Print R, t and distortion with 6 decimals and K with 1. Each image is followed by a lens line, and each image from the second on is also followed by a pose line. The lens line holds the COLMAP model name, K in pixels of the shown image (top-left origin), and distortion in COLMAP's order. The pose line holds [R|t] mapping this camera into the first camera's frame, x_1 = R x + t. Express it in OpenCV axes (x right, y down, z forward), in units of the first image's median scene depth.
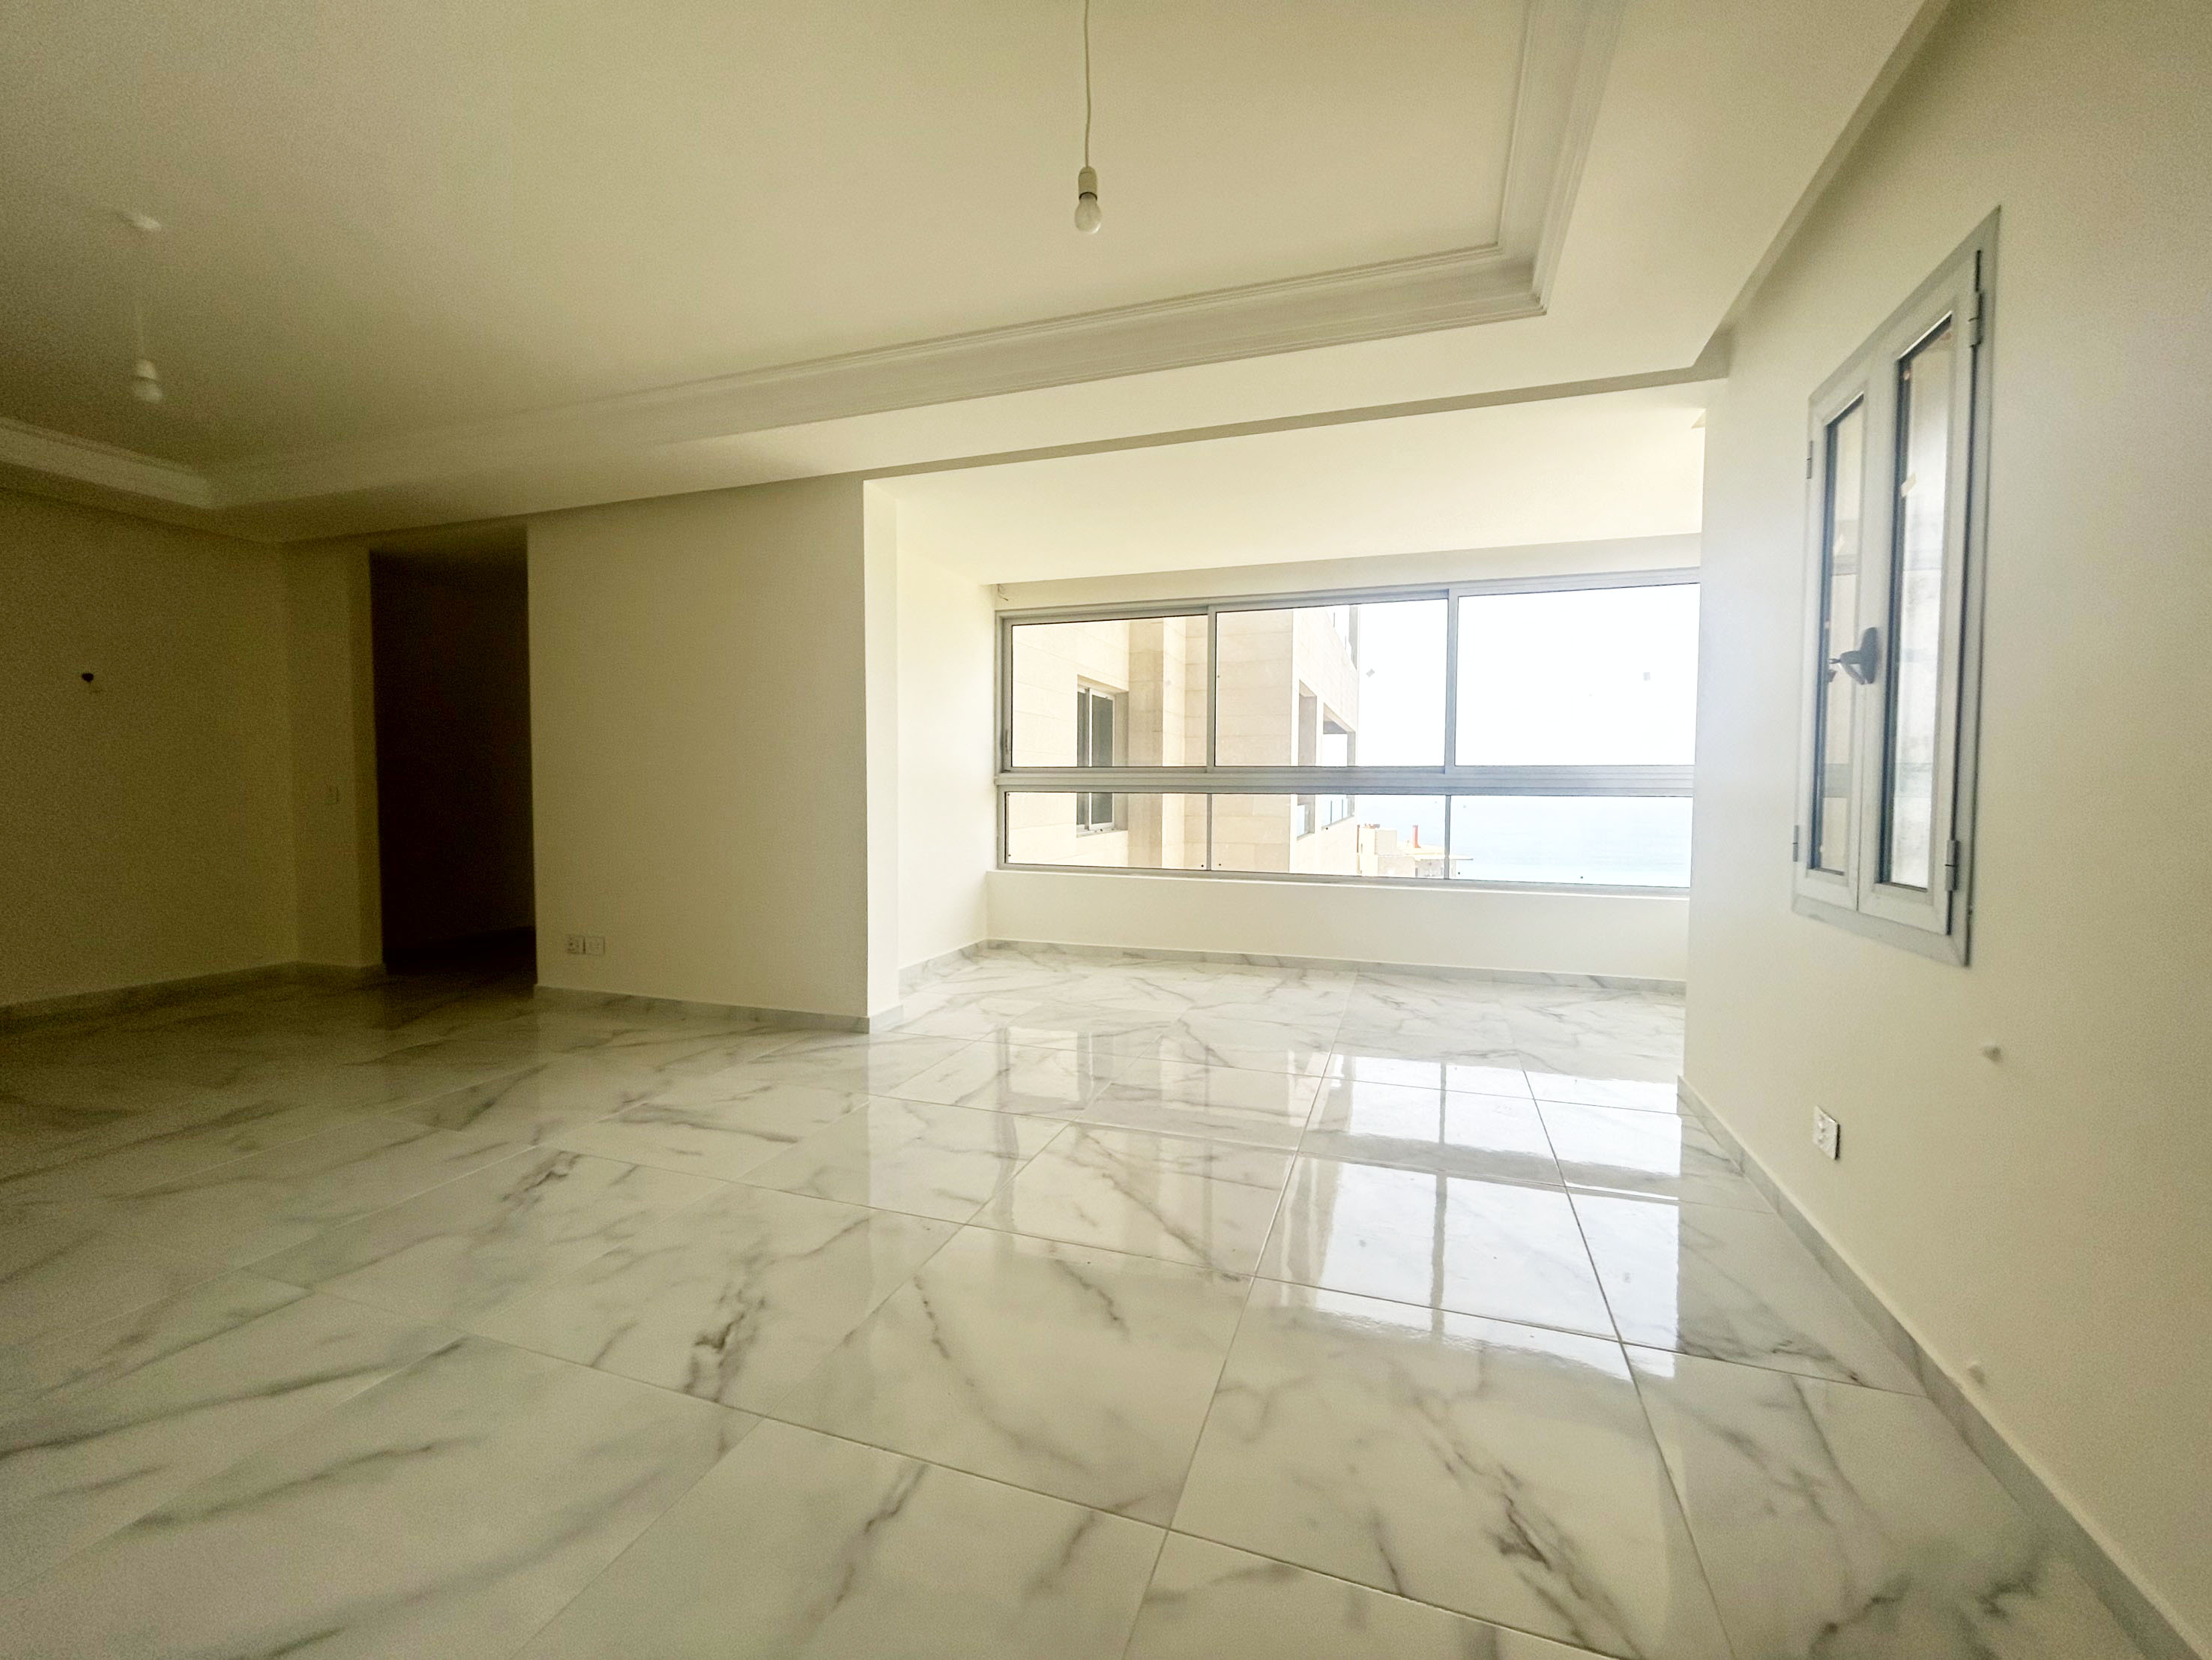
lens RADIAL K [[899.9, 0, 1111.1], [0, 899.9, 825.7], [0, 0, 1]] dist [0.000831, 0.000204]
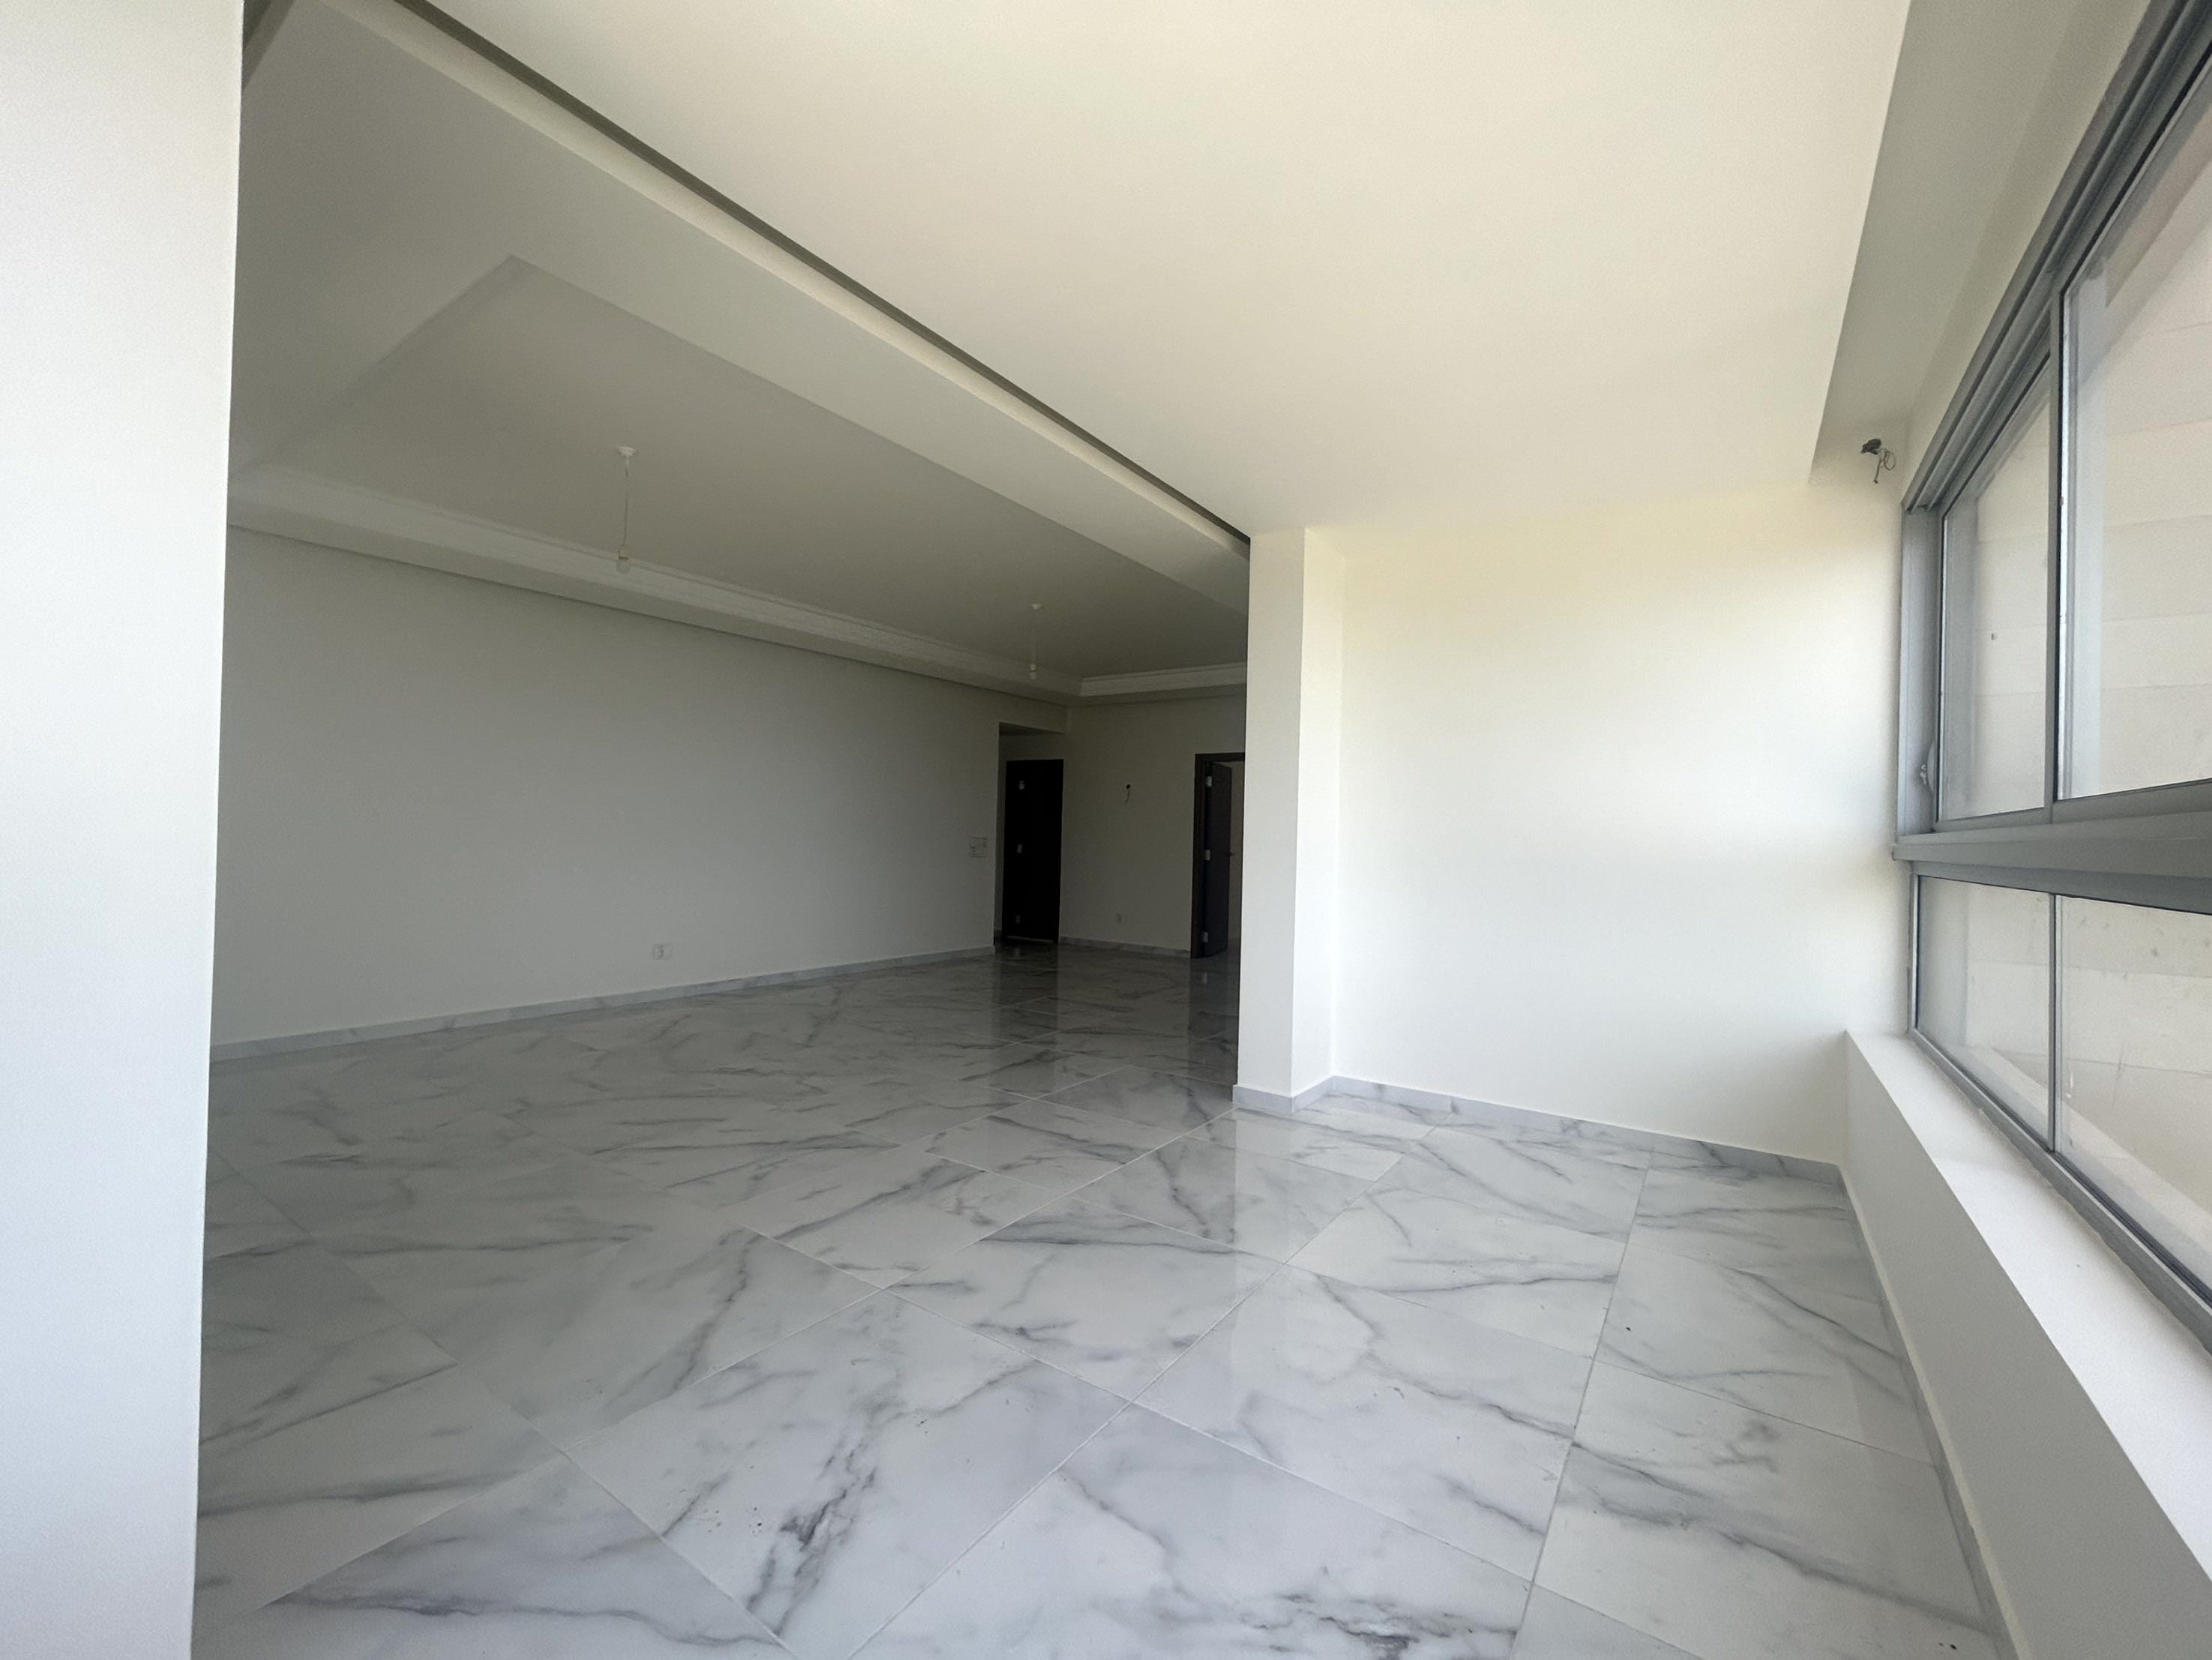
lens RADIAL K [[899.9, 0, 1111.1], [0, 899.9, 825.7], [0, 0, 1]] dist [0.000831, 0.000204]
pose [[-0.275268, -0.019818, -0.961163, 0.801072], [-0.066234, 0.997803, -0.001604, -0.062382], [0.959083, 0.063221, -0.275976, 1.287751]]
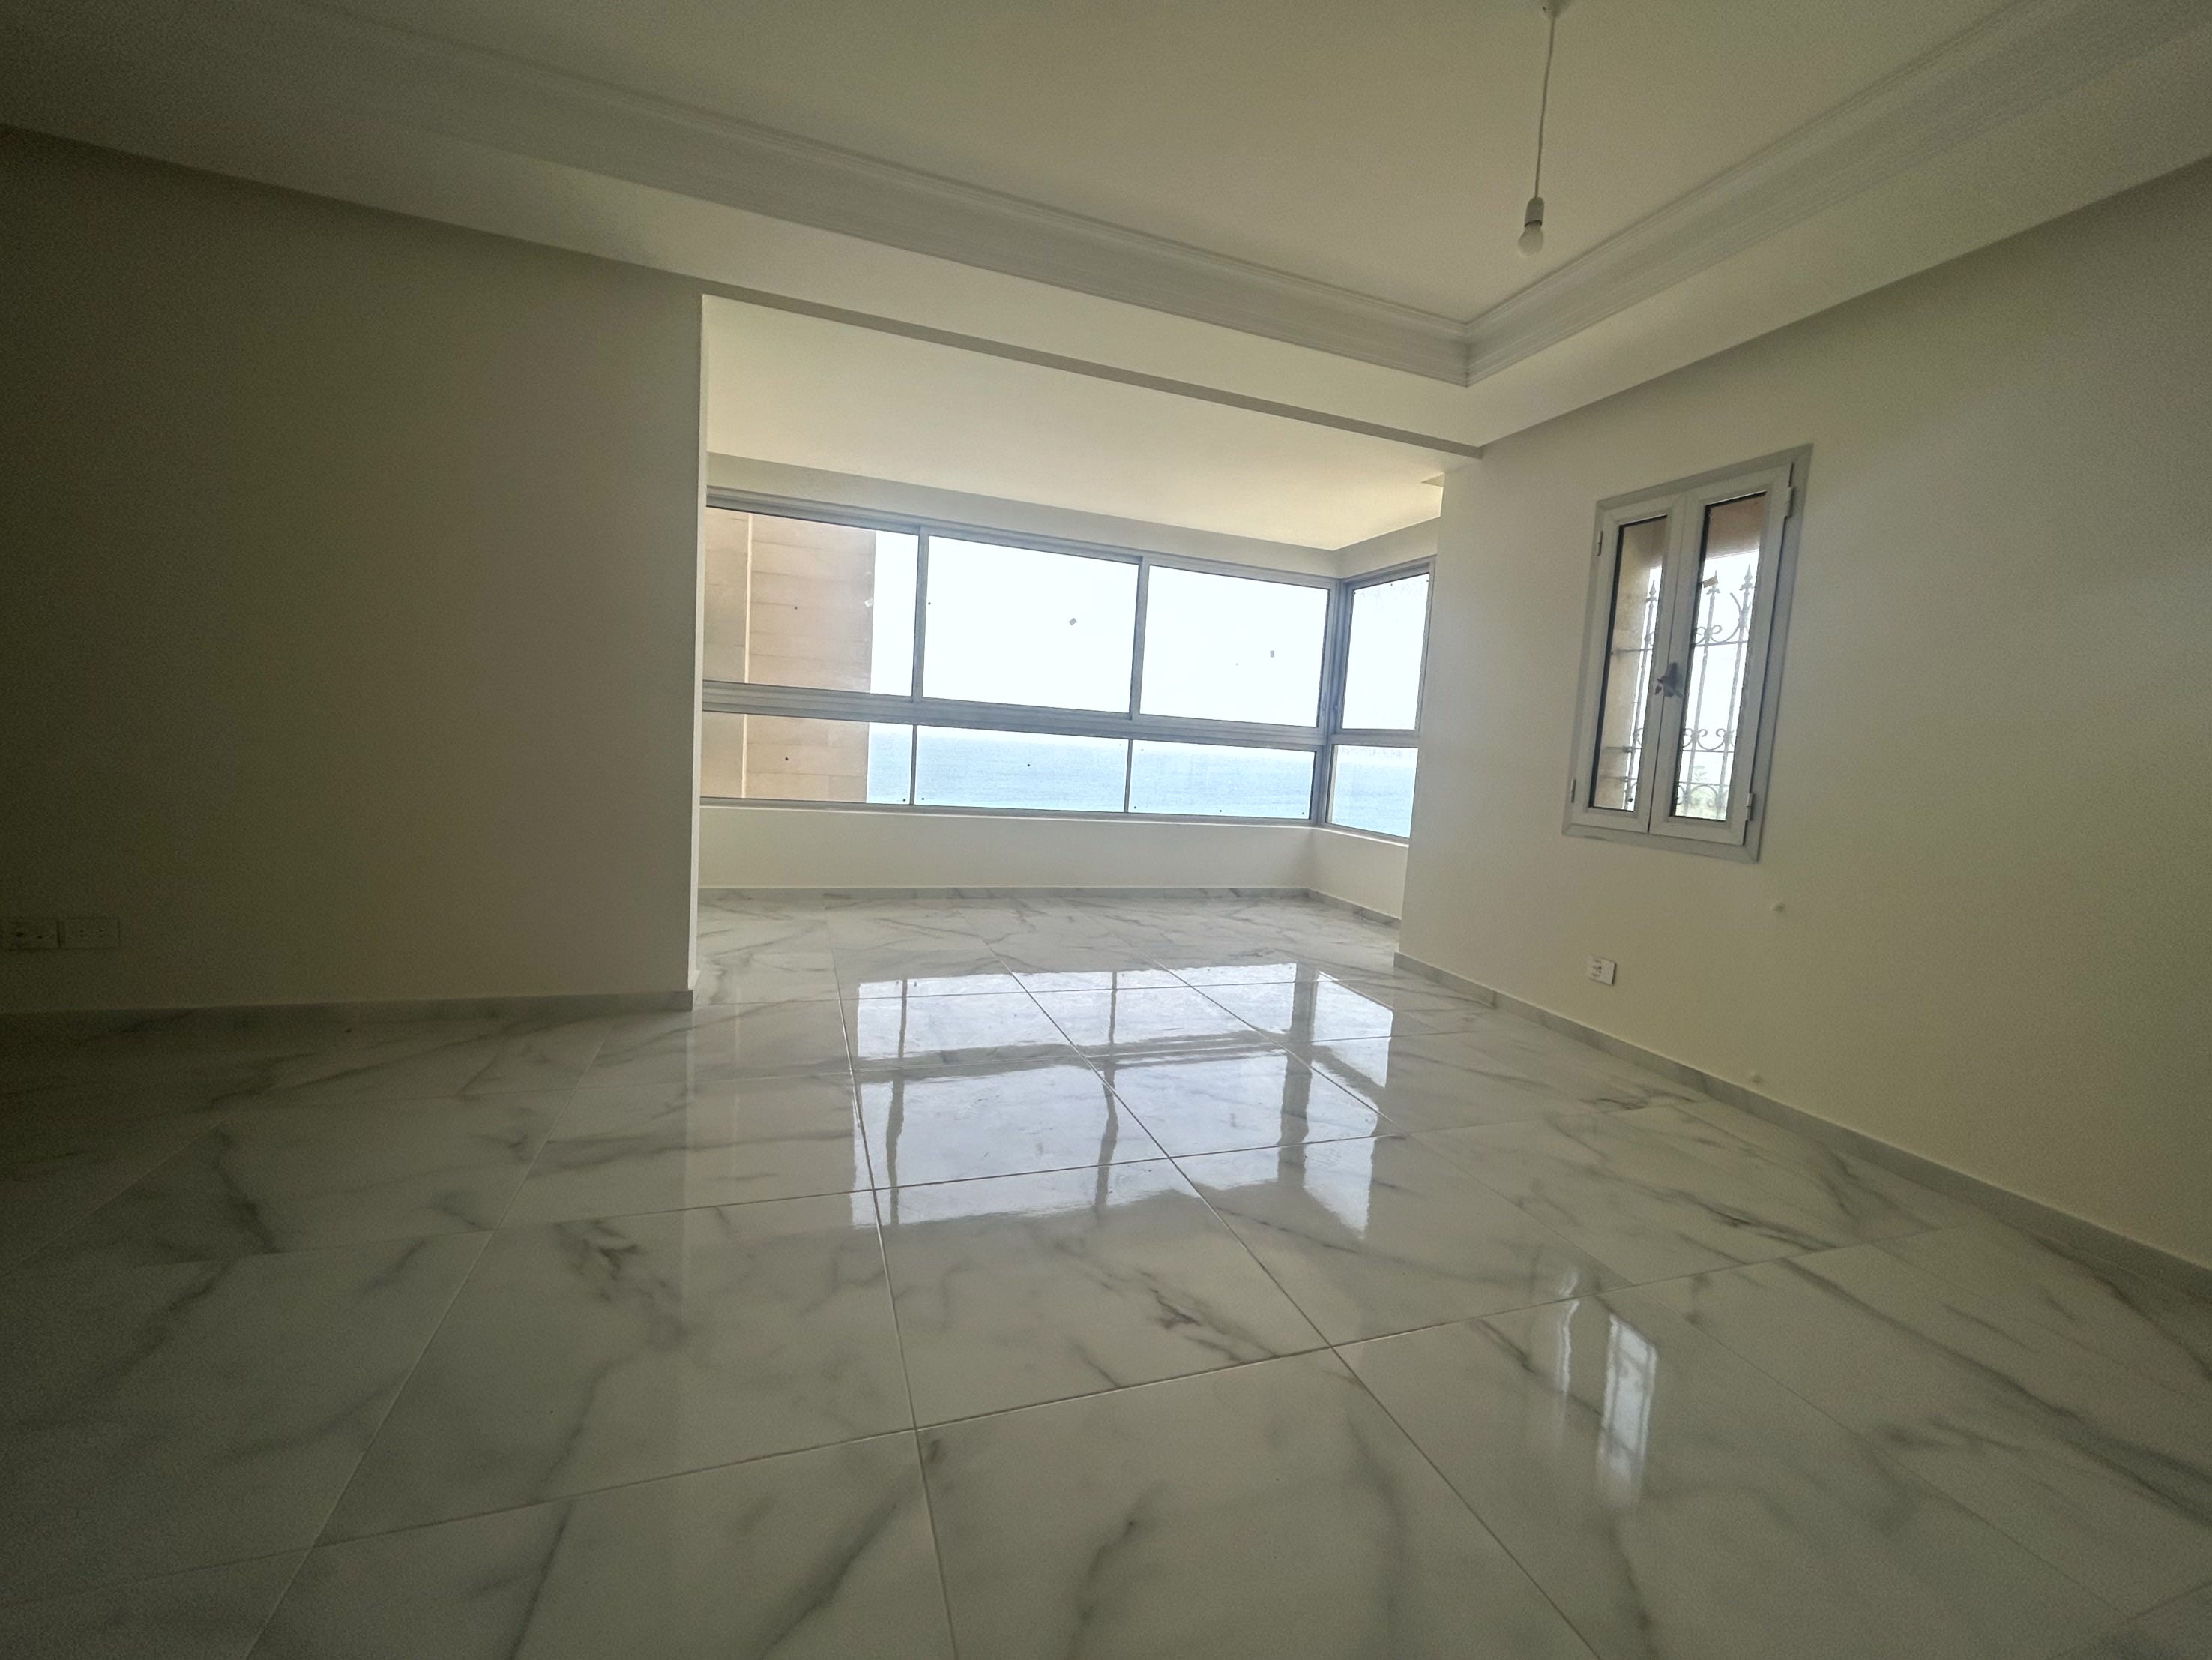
lens RADIAL K [[899.9, 0, 1111.1], [0, 899.9, 825.7], [0, 0, 1]] dist [0.000831, 0.000204]
pose [[0.780979, -0.013582, 0.624409, -0.545568], [-0.034746, 0.997270, 0.065151, 0.003450], [-0.623590, -0.072577, 0.778376, 0.182116]]
